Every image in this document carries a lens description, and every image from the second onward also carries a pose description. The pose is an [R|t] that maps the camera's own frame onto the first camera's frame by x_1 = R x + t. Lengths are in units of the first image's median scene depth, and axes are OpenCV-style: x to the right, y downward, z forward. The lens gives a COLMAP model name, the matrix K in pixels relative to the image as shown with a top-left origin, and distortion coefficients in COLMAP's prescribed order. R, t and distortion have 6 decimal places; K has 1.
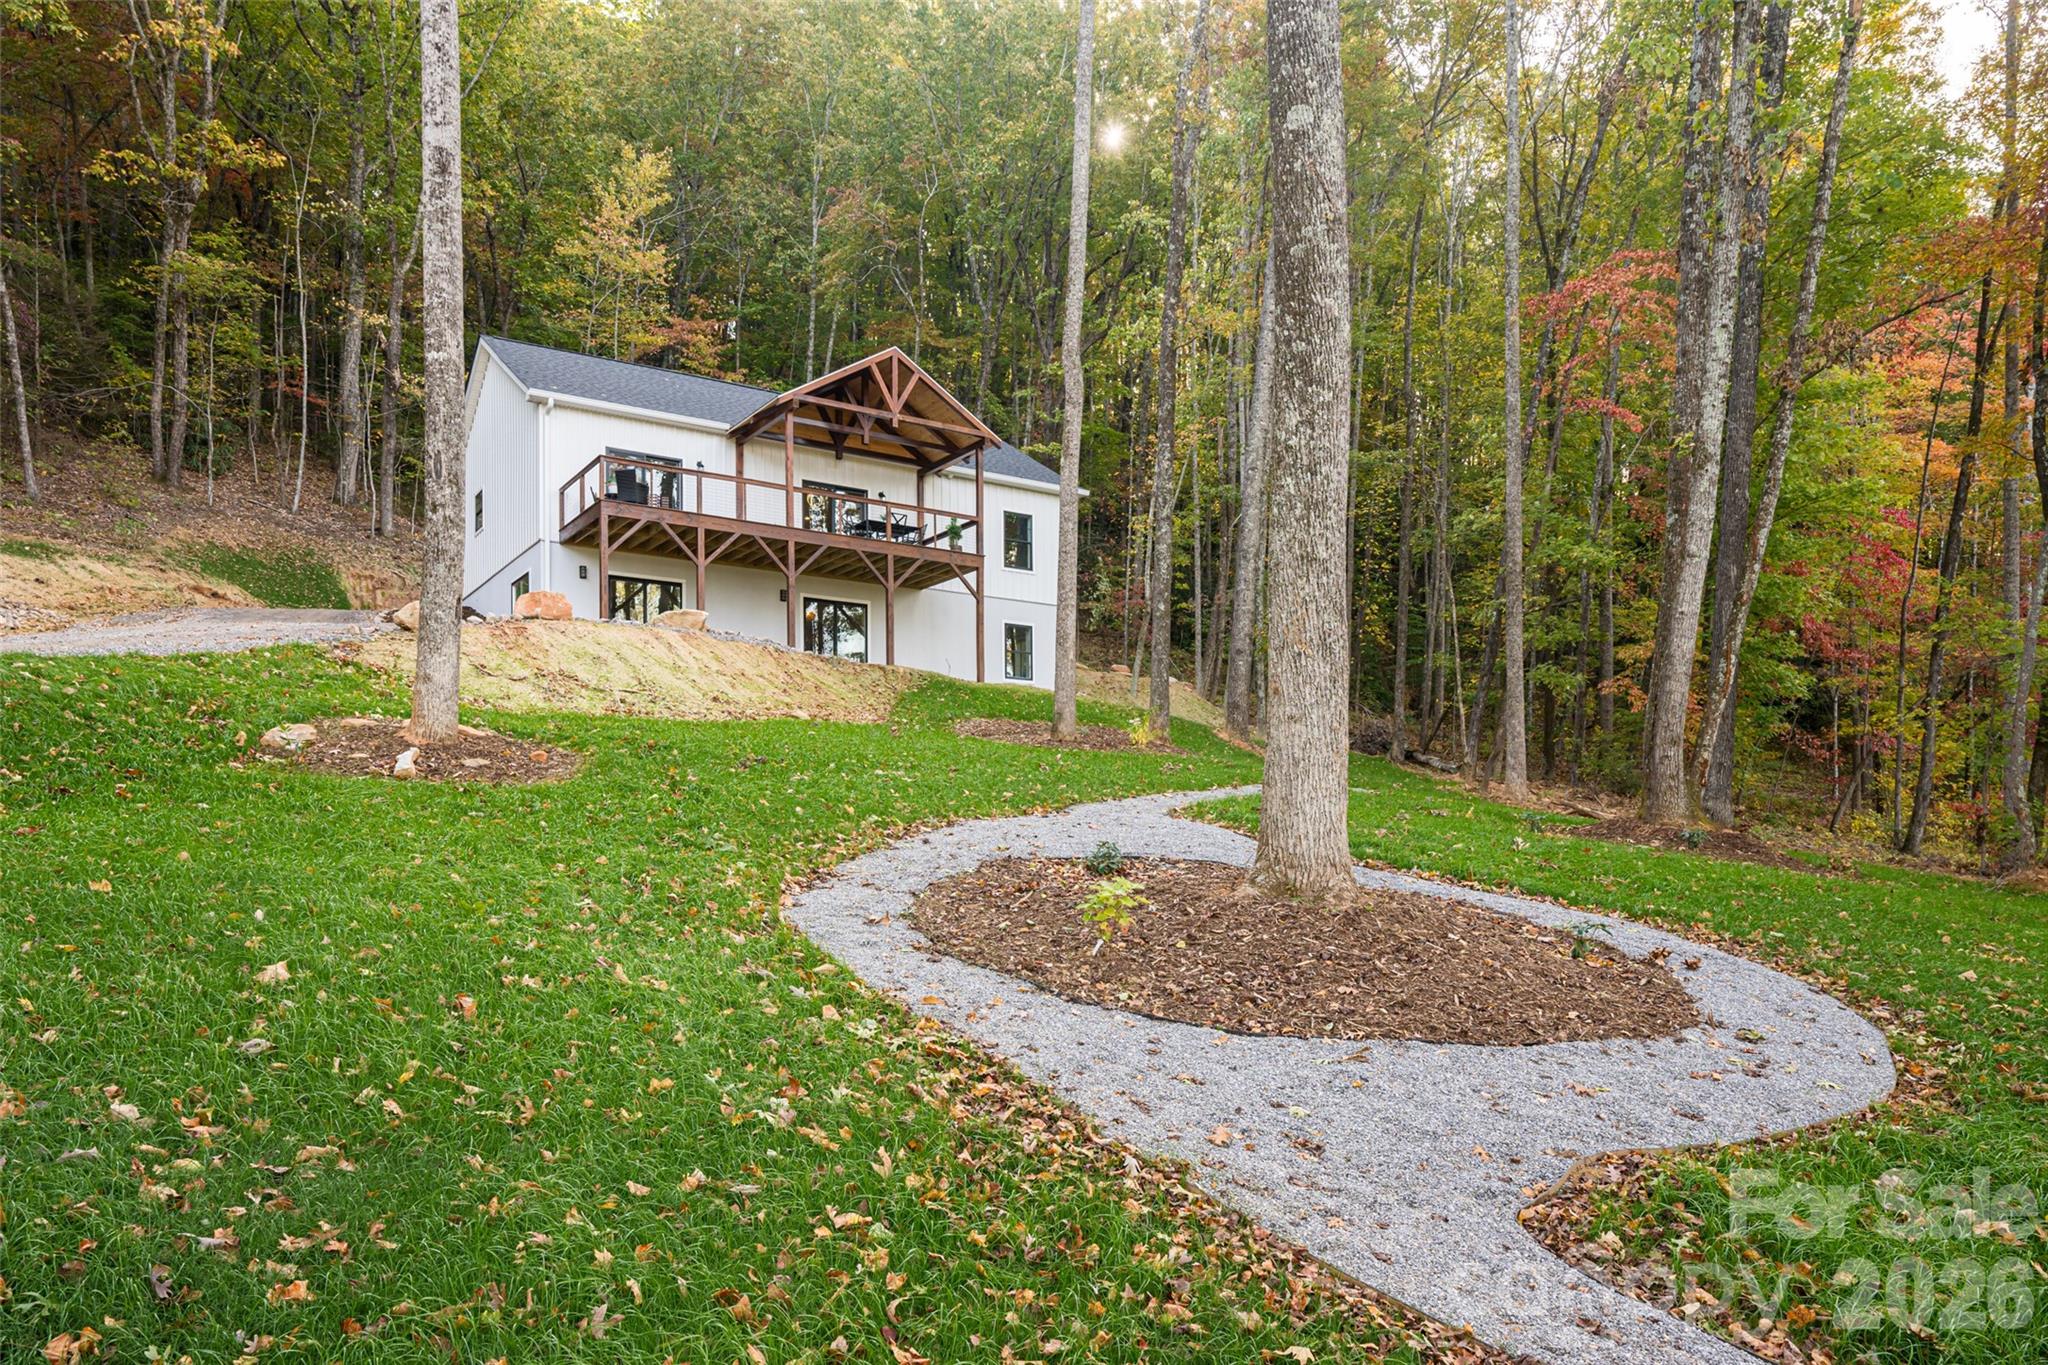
lens RADIAL K [[1398.0, 0, 1026.2], [0, 1398.0, 693.7], [0, 0, 1]] dist [0.030850, 0.000088]
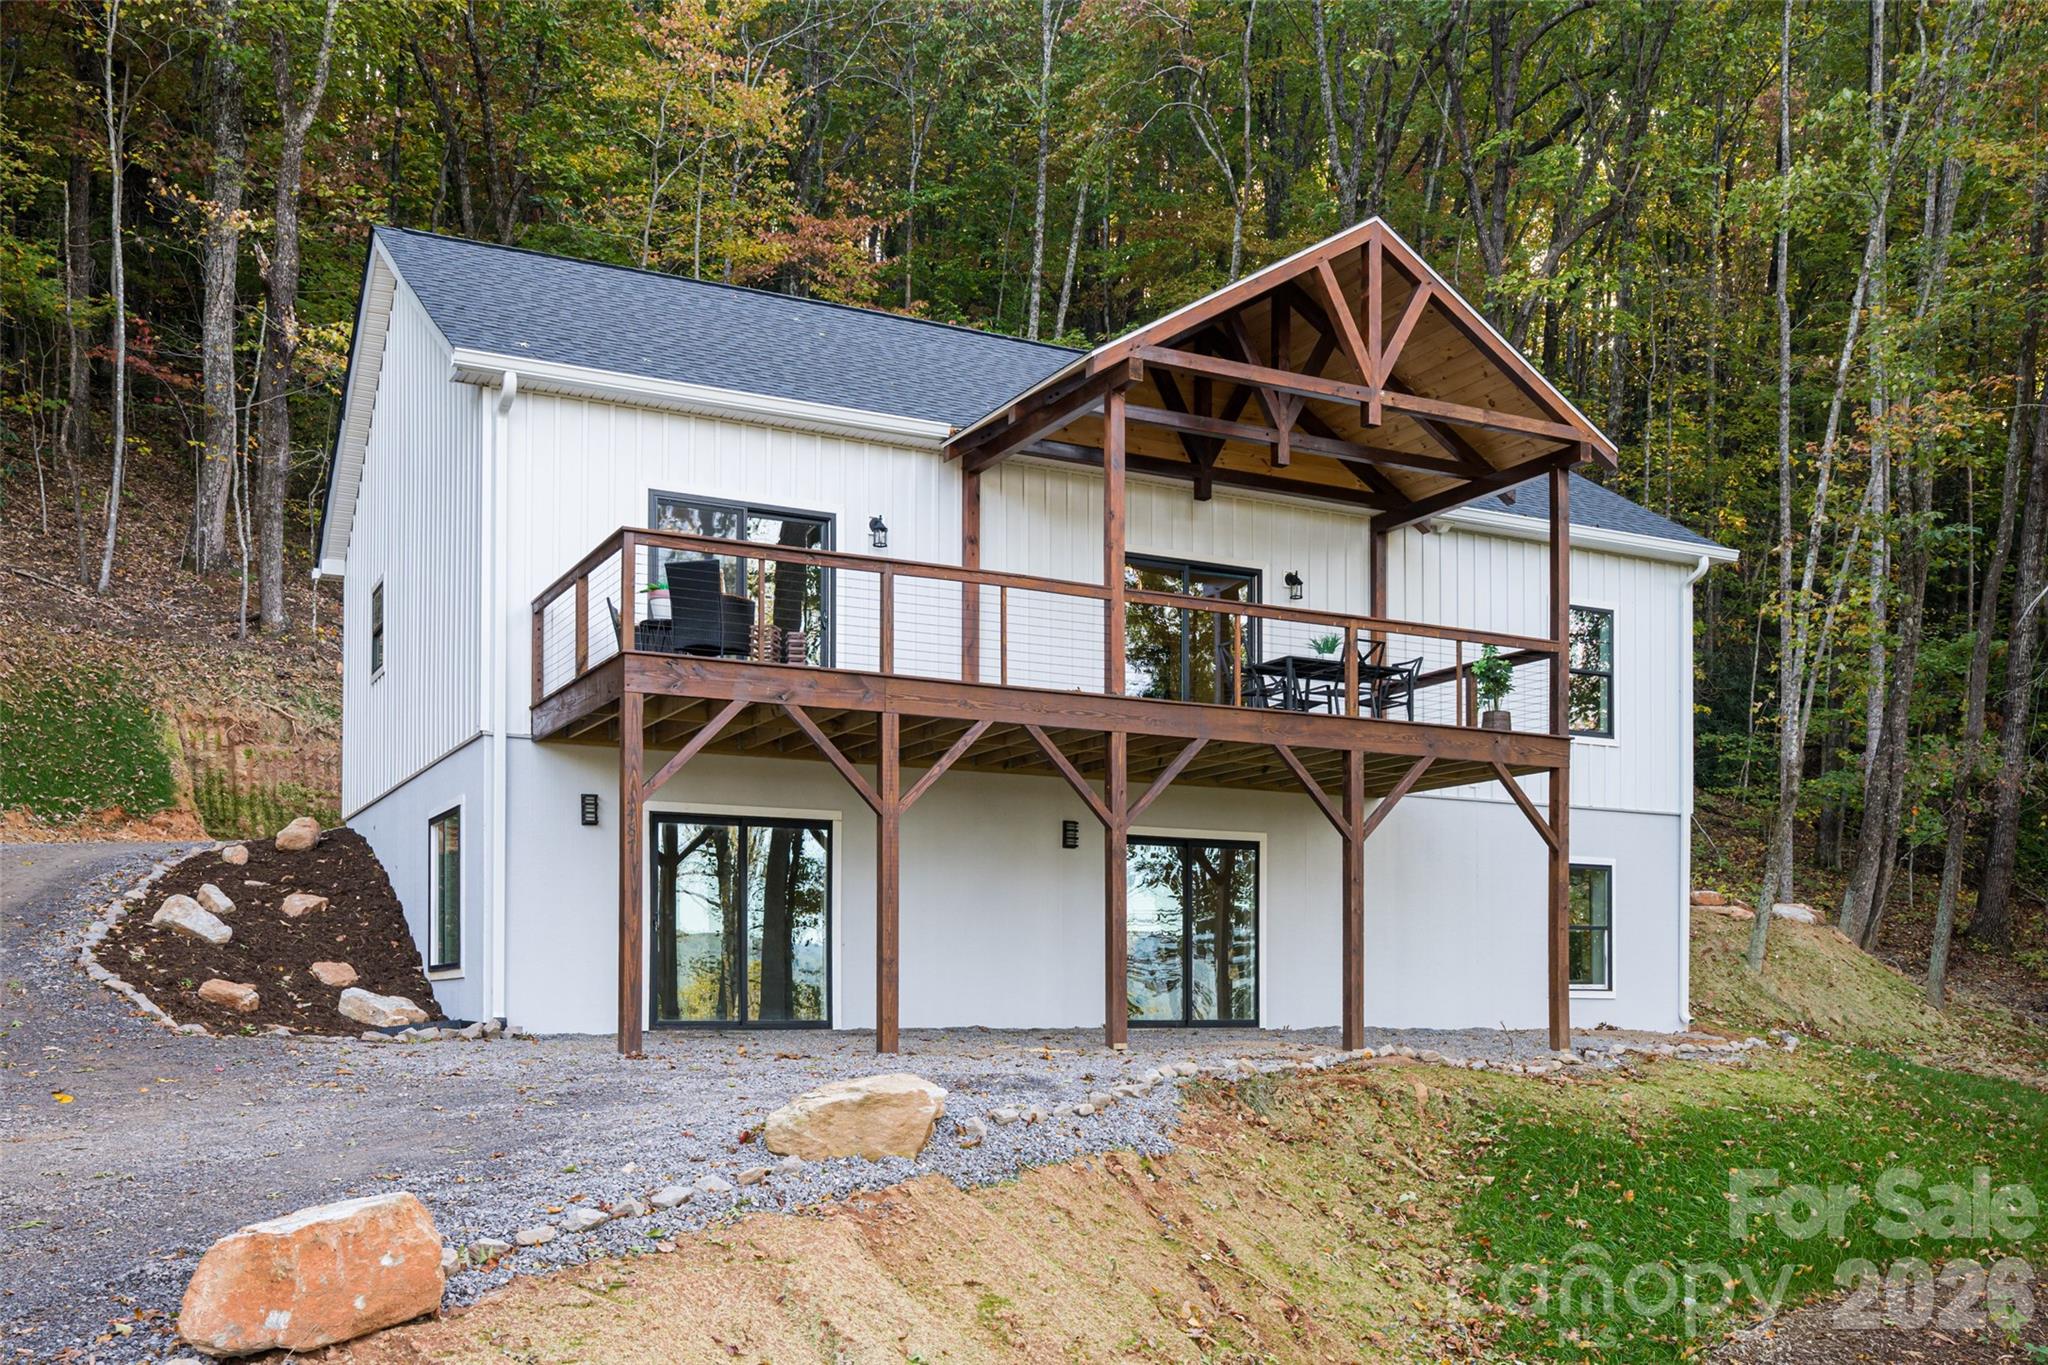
lens RADIAL K [[1828.5, 0, 1032.0], [0, 1828.5, 692.7], [0, 0, 1]] dist [0.017637, -0.014644]
pose [[0.993688, -0.001112, -0.112175, -0.125310], [-0.001035, 0.999817, -0.019080, -0.101832], [0.112176, 0.019076, 0.993505, 0.466739]]
